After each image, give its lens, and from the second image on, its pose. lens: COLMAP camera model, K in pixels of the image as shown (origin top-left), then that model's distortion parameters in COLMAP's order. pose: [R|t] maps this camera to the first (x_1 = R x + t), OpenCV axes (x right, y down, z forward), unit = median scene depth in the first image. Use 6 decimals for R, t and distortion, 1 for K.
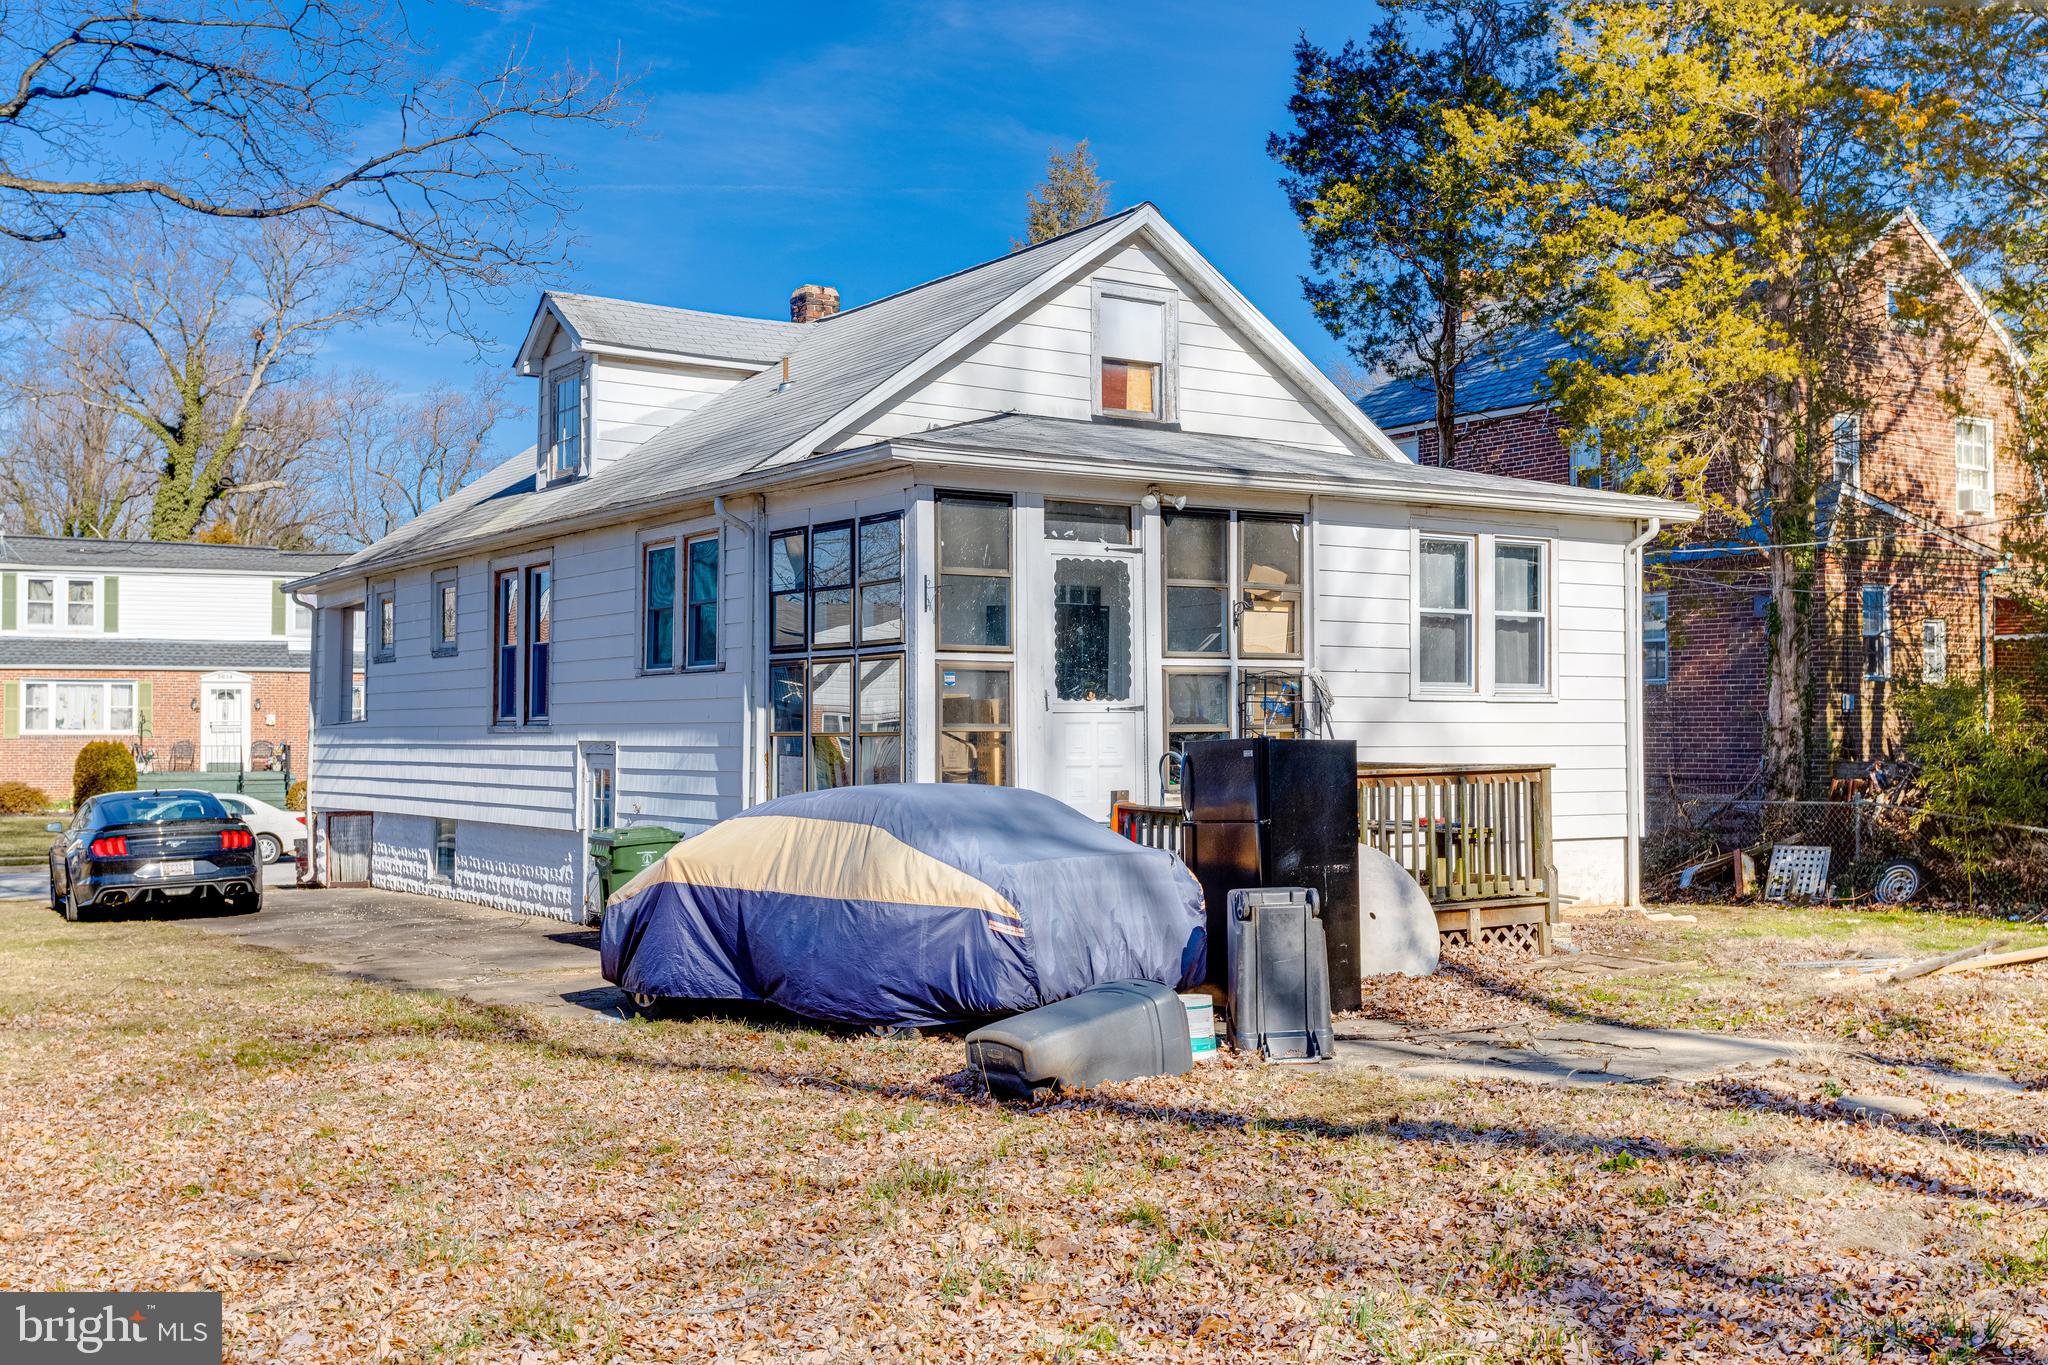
lens RADIAL K [[1961.0, 0, 1028.5], [0, 1961.0, 707.9], [0, 0, 1]] dist [0.000434, -0.034118]
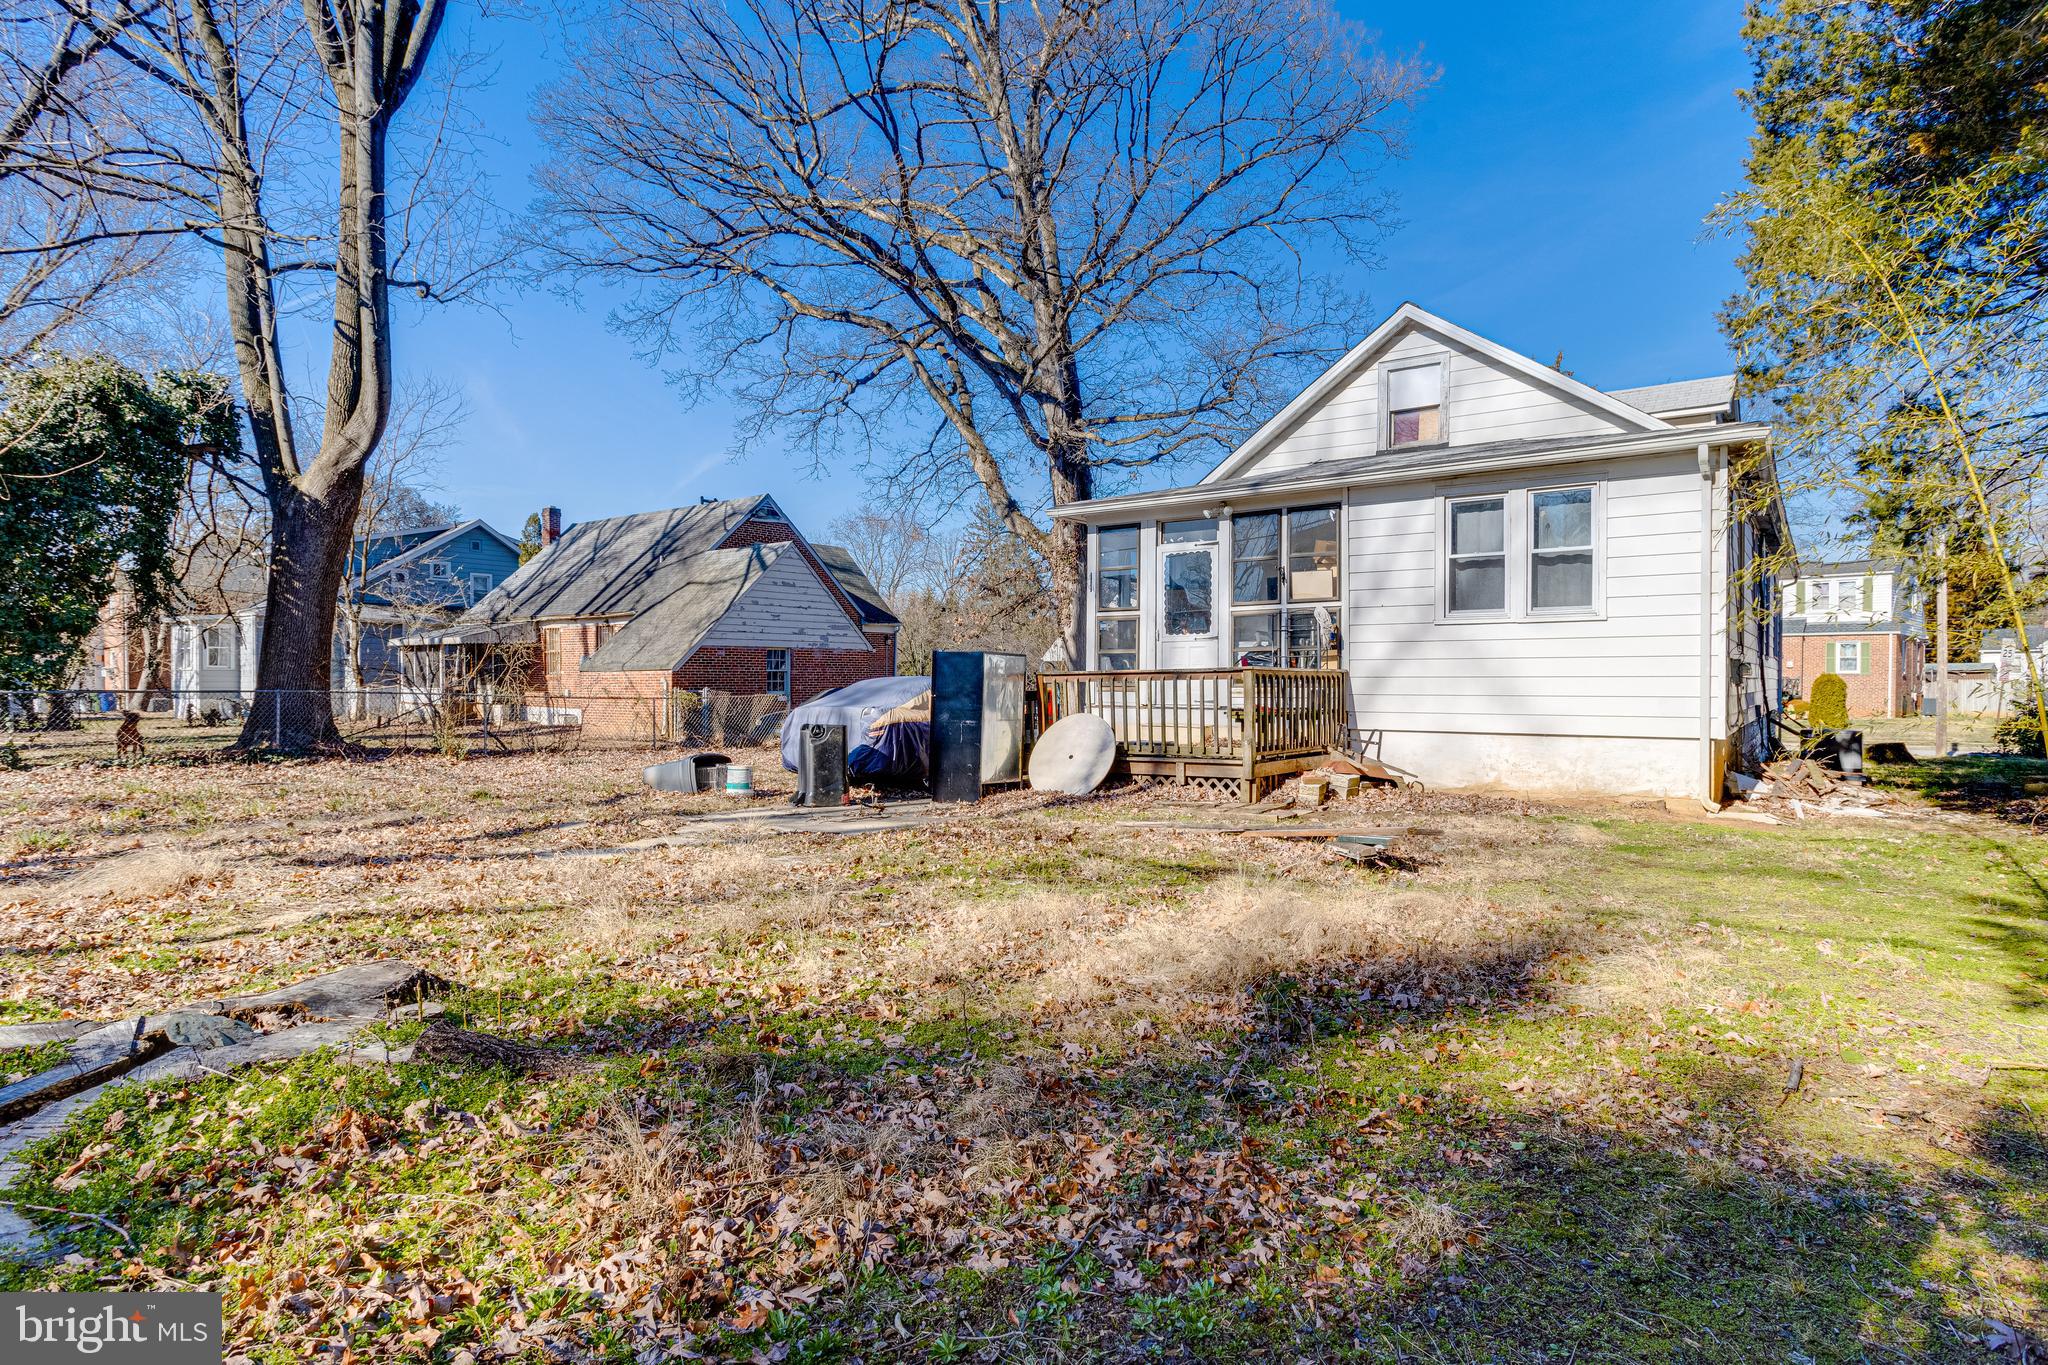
lens RADIAL K [[1021.8, 0, 1026.3], [0, 1021.8, 674.6], [0, 0, 1]] dist [-0.051019, 0.033238]
pose [[0.374816, -0.004560, -0.927088, 0.761708], [0.004115, 0.999986, -0.003255, 0.031927], [0.927090, -0.002595, 0.374830, 0.505718]]
